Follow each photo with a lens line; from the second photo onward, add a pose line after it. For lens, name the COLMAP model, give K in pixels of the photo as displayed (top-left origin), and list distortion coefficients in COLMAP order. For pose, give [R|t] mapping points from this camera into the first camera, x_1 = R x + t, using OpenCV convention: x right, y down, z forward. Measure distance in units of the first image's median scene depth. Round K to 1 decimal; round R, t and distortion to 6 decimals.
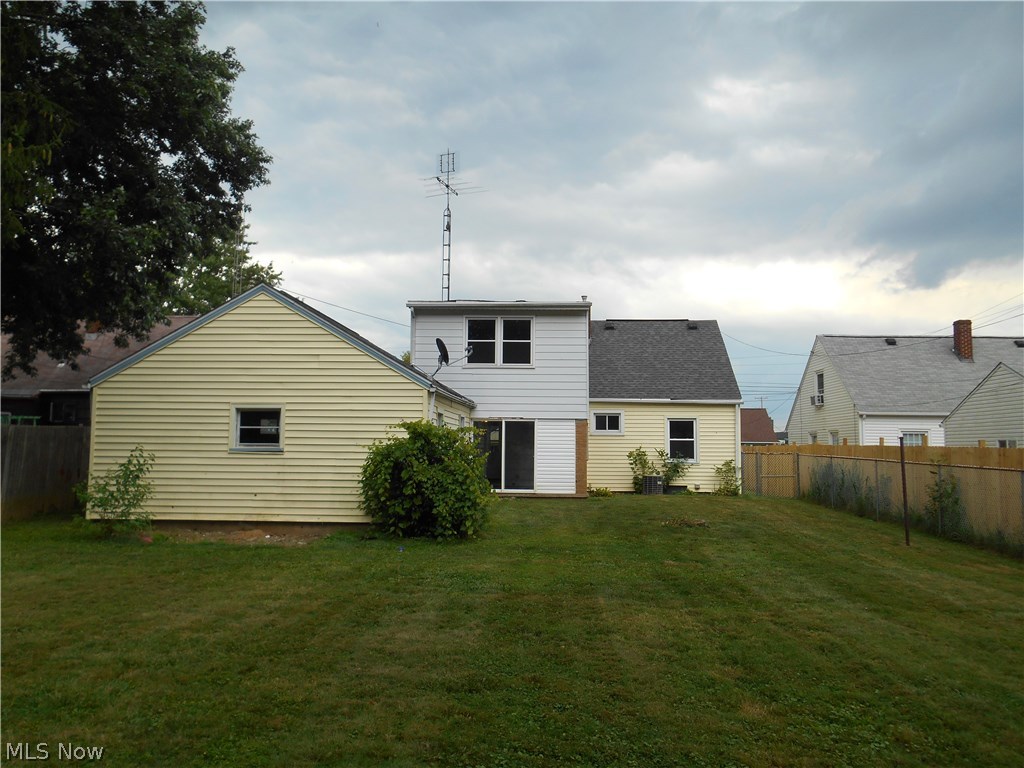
lens RADIAL K [[810.1, 0, 512.0], [0, 810.1, 381.4], [0, 0, 1]] dist [-0.002634, 0.026715]
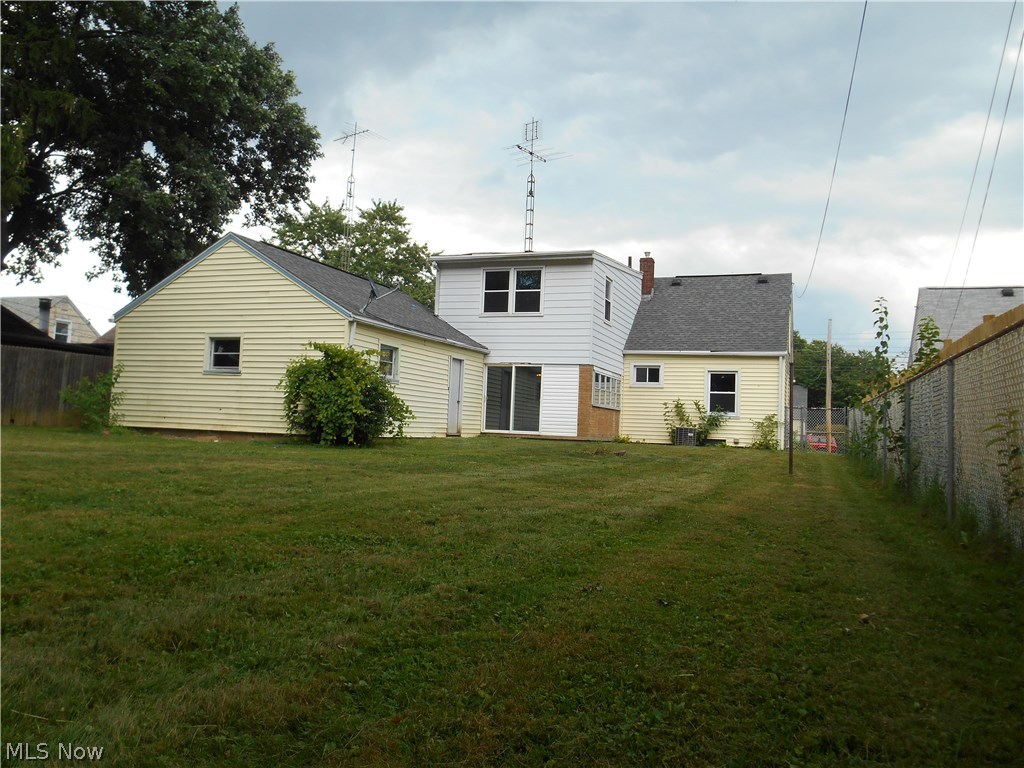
lens RADIAL K [[810.1, 0, 520.2], [0, 810.1, 382.5], [0, 0, 1]] dist [-0.002634, 0.026715]
pose [[0.954050, 0.011167, -0.299438, 0.289709], [-0.006796, 0.999855, 0.015635, 0.049304], [0.299570, -0.012882, 0.953987, -0.005928]]
